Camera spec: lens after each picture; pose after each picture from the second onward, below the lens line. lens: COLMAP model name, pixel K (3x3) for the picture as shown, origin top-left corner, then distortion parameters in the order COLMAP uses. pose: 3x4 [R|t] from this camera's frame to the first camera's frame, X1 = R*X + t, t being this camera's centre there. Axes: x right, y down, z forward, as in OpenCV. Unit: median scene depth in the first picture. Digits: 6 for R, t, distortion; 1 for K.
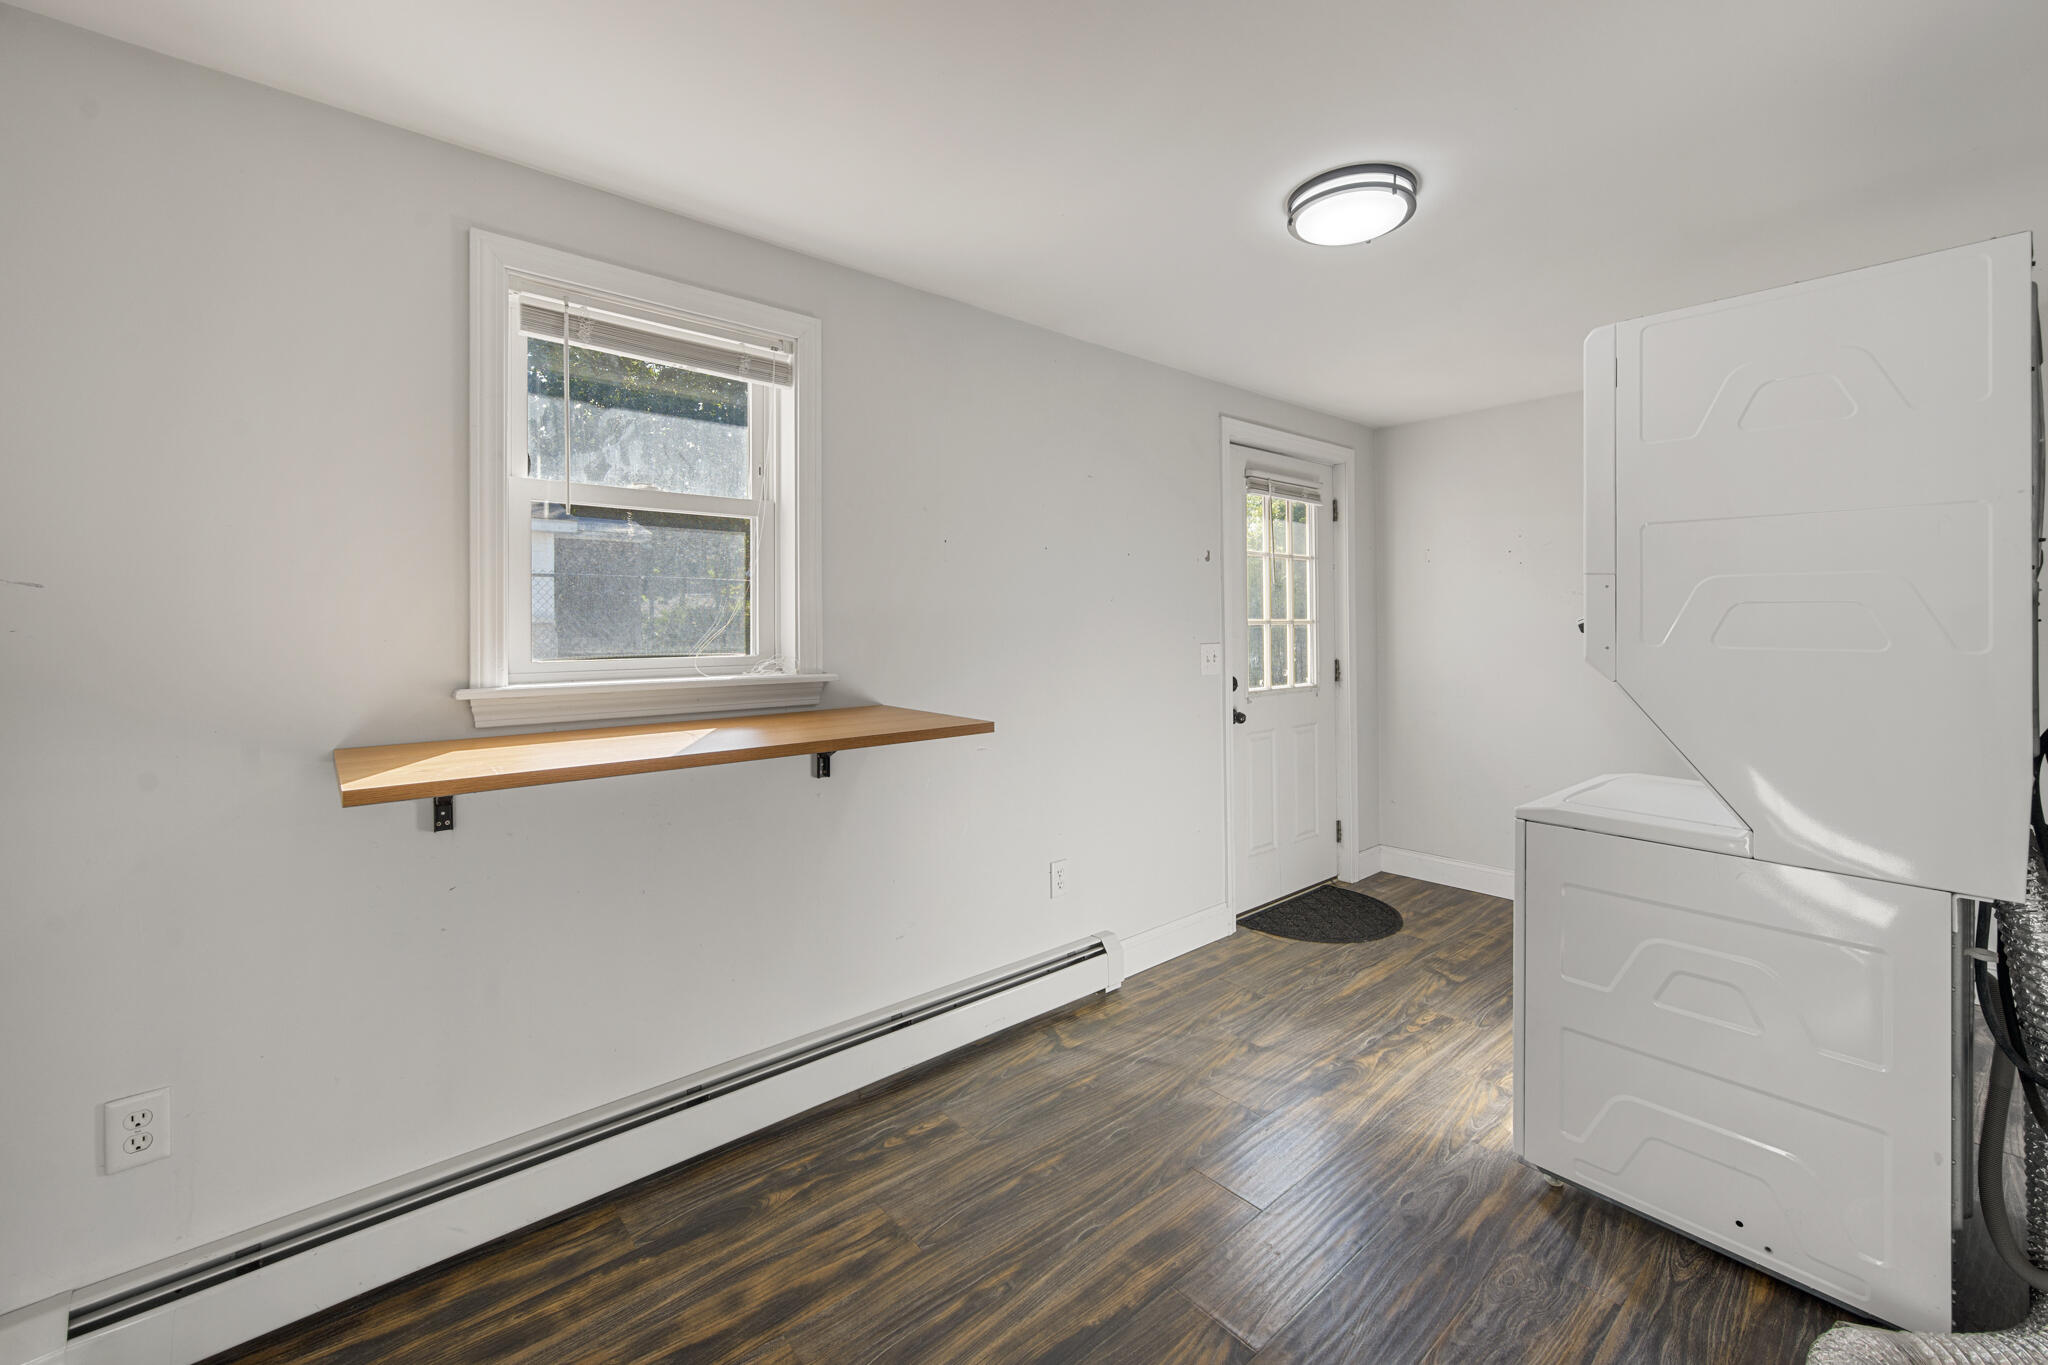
lens RADIAL K [[827.1, 0, 1026.9], [0, 827.1, 633.3], [0, 0, 1]] dist [-0.001128, 0.000108]
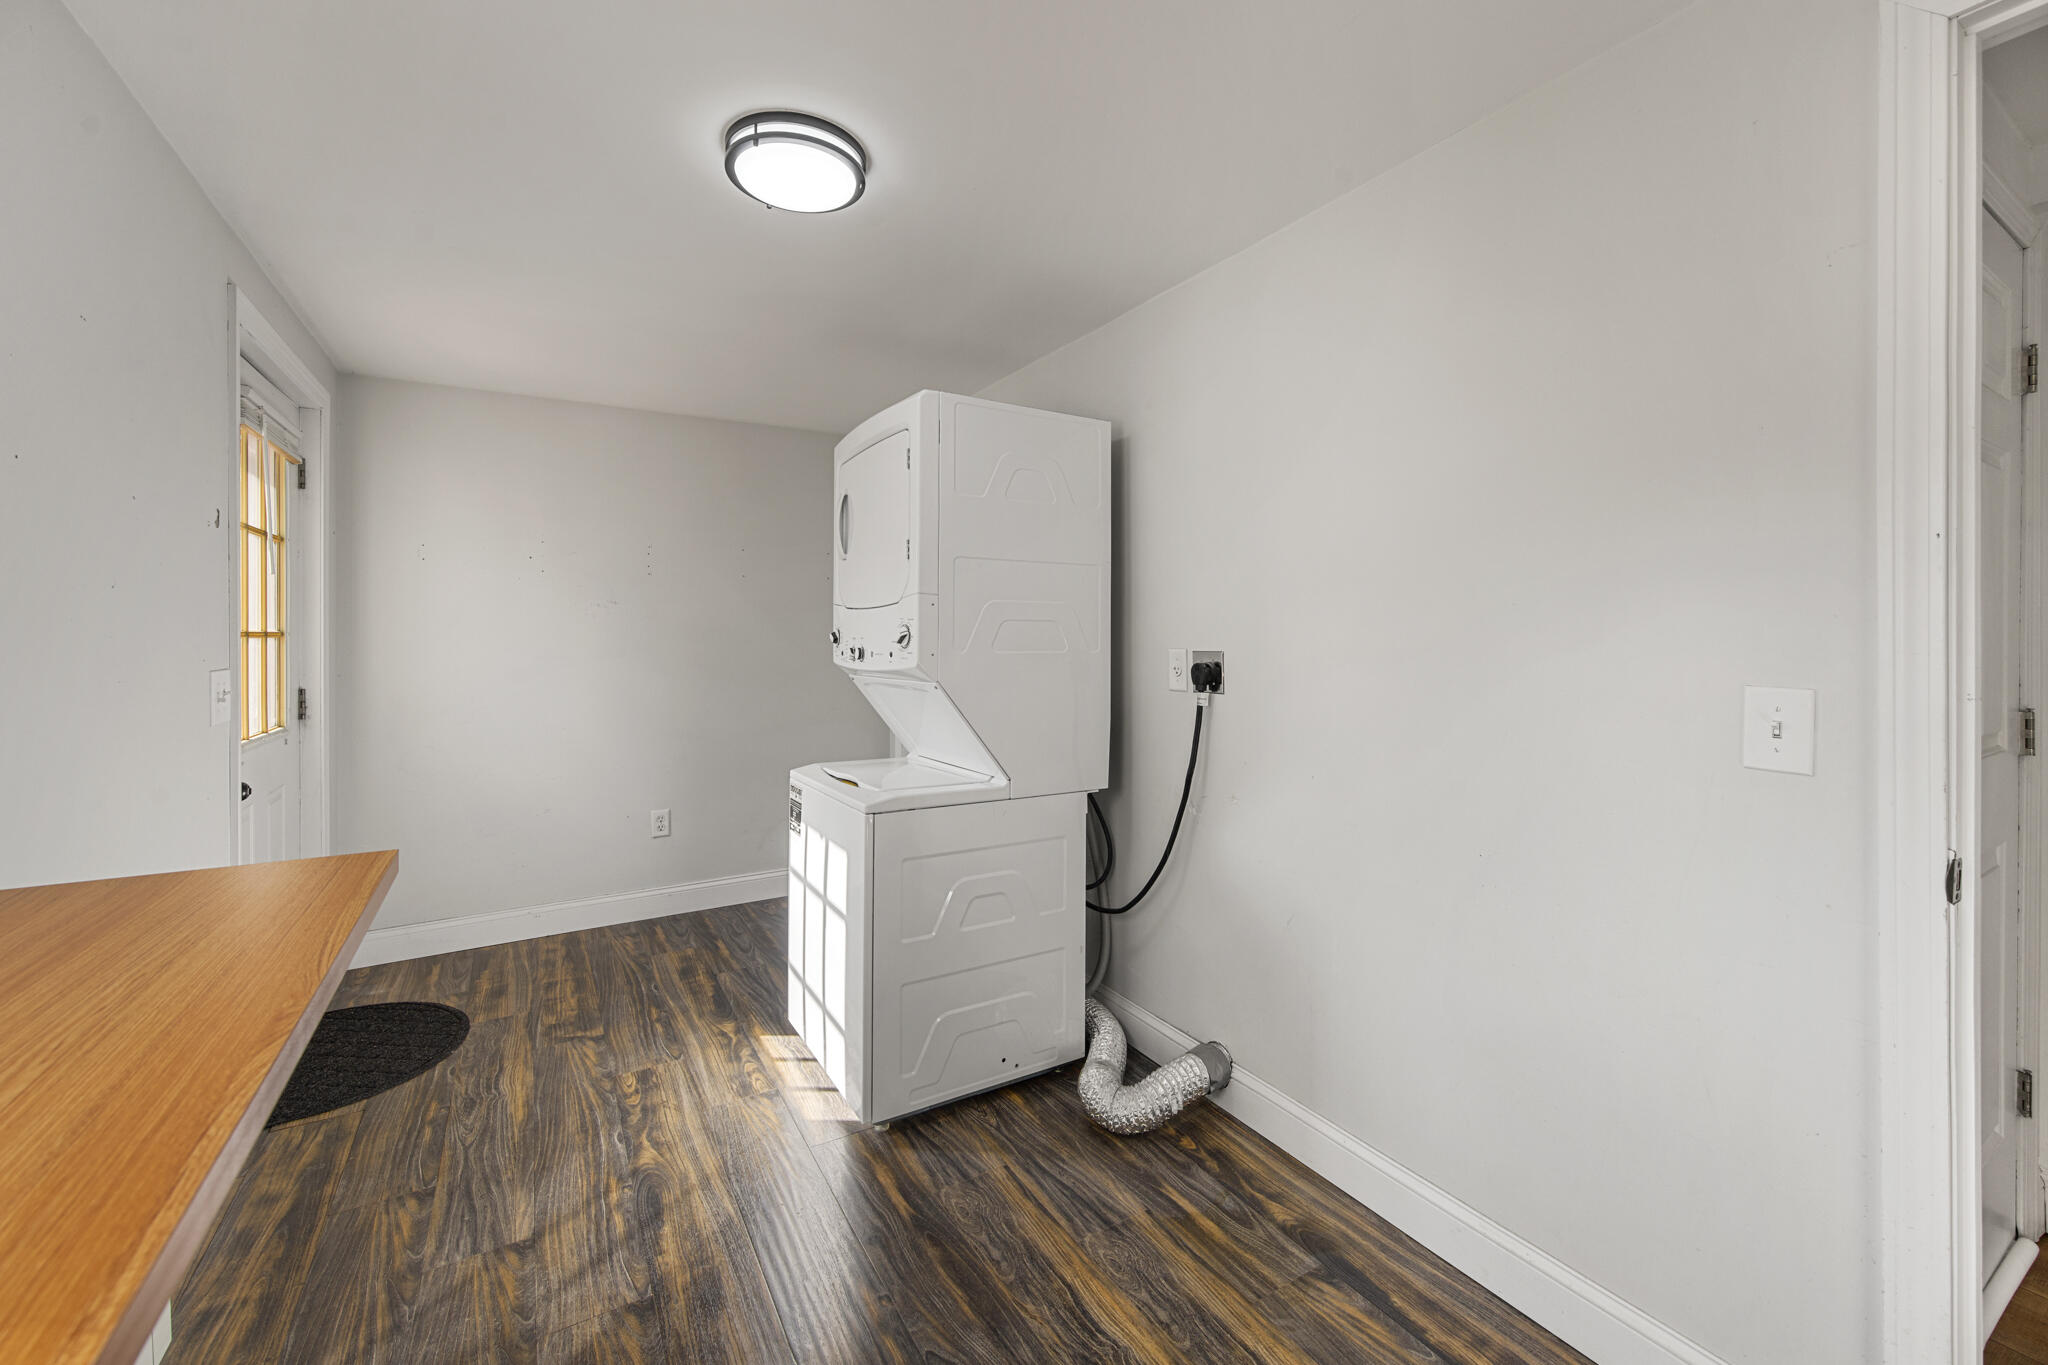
lens RADIAL K [[827.1, 0, 1026.9], [0, 827.1, 633.3], [0, 0, 1]] dist [-0.001128, 0.000108]
pose [[0.167891, 0.005289, 0.985791, -0.381716], [0.012223, 0.999898, -0.007446, -0.002715], [-0.985730, 0.013299, 0.167809, 0.515097]]
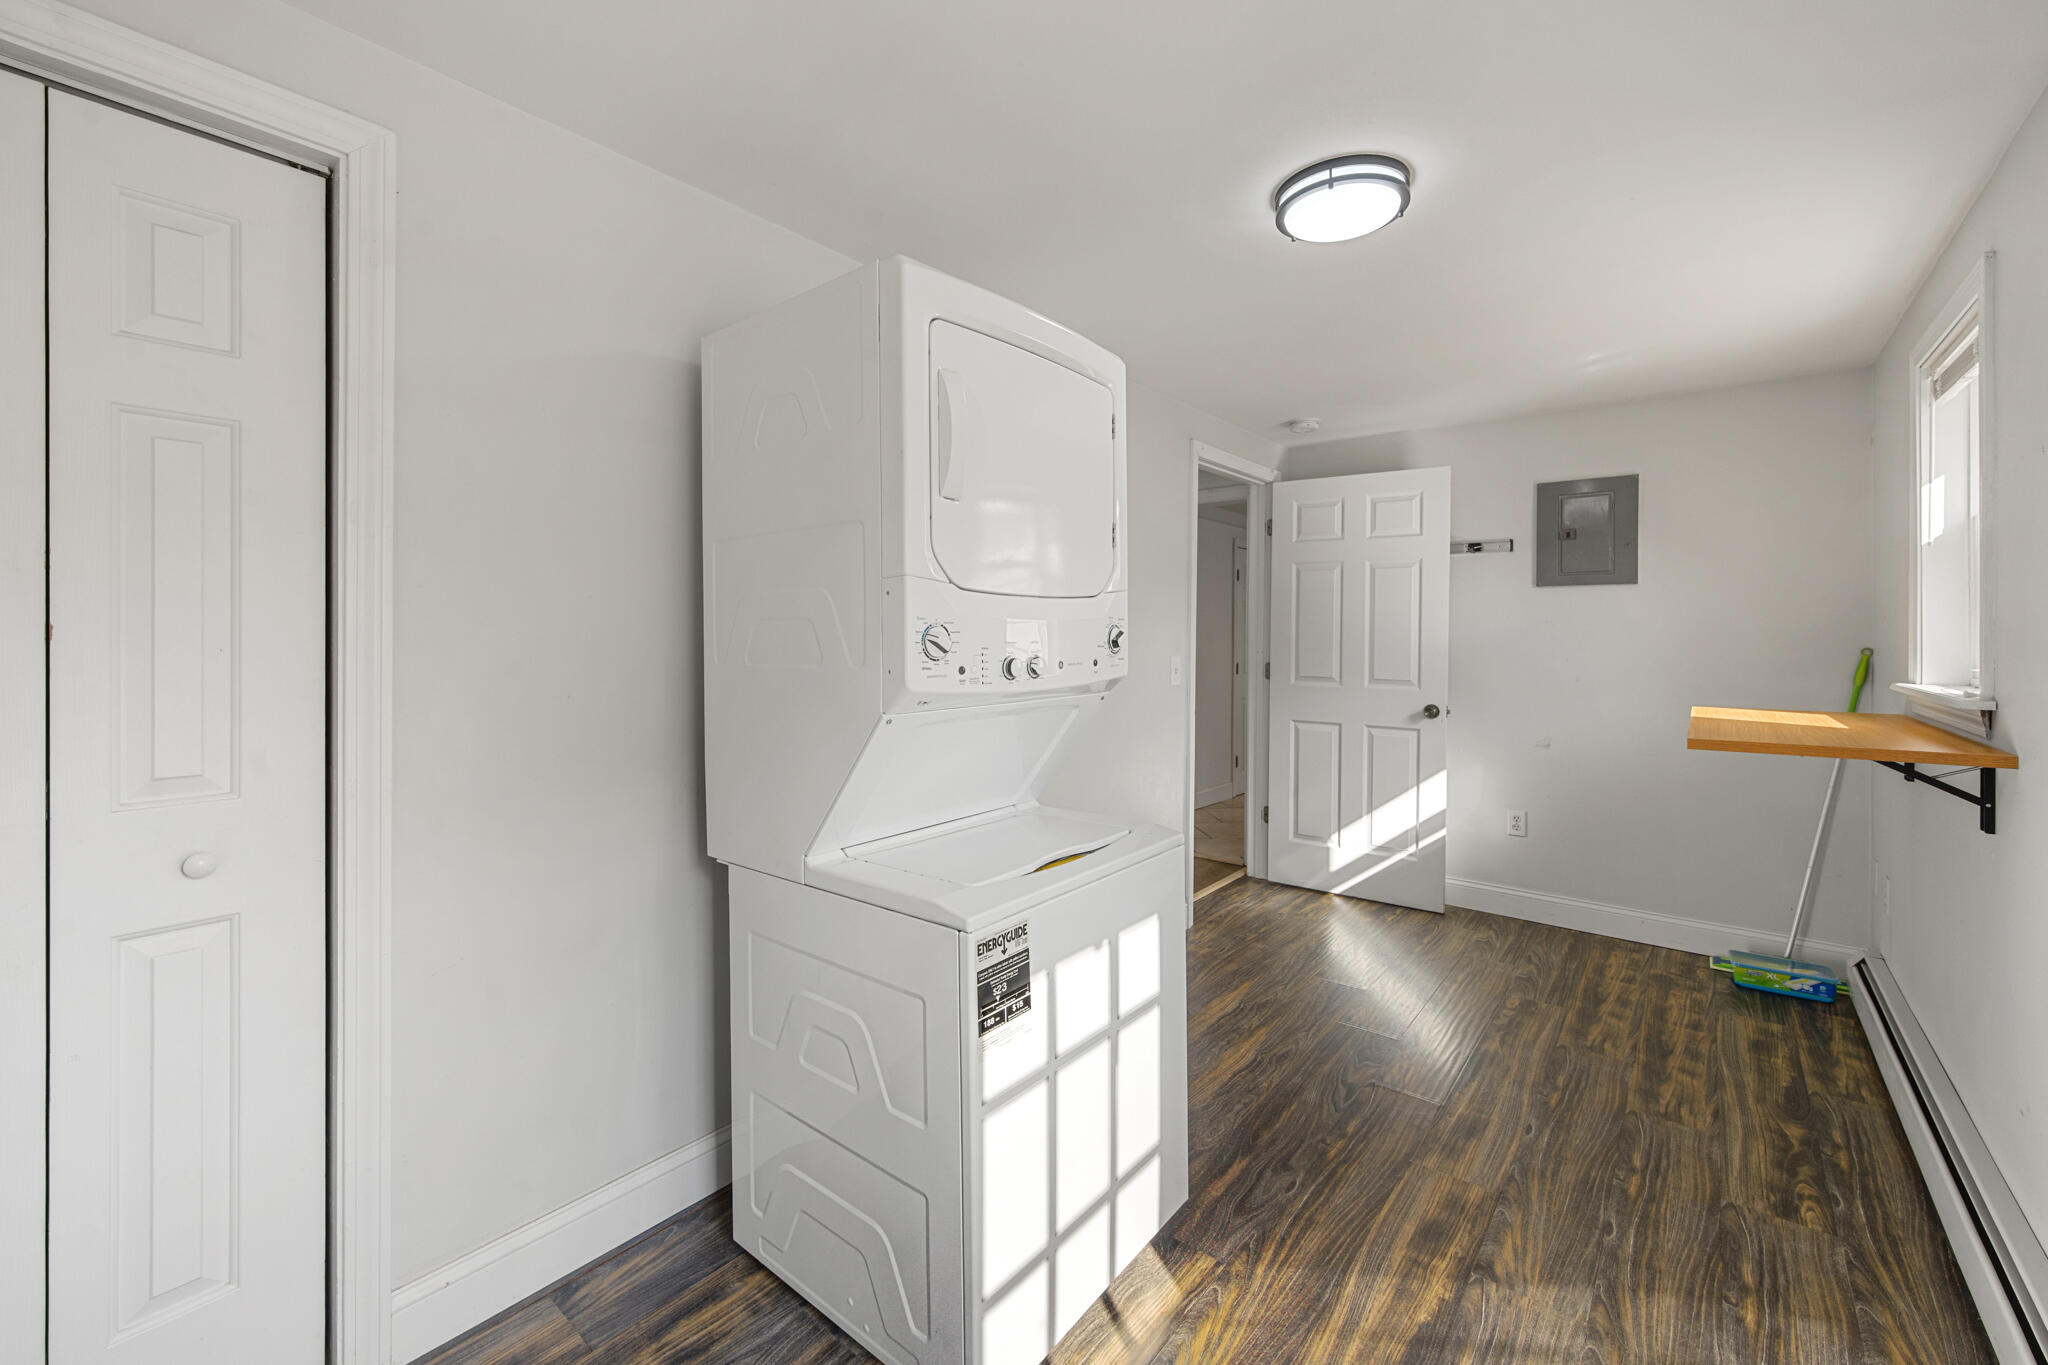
lens RADIAL K [[827.1, 0, 1026.9], [0, 827.1, 633.3], [0, 0, 1]] dist [-0.001128, 0.000108]
pose [[-0.985308, 0.000638, -0.170785, 0.800878], [-0.000834, 0.999963, 0.008547, -0.021440], [0.170784, 0.008564, -0.985271, 1.628628]]
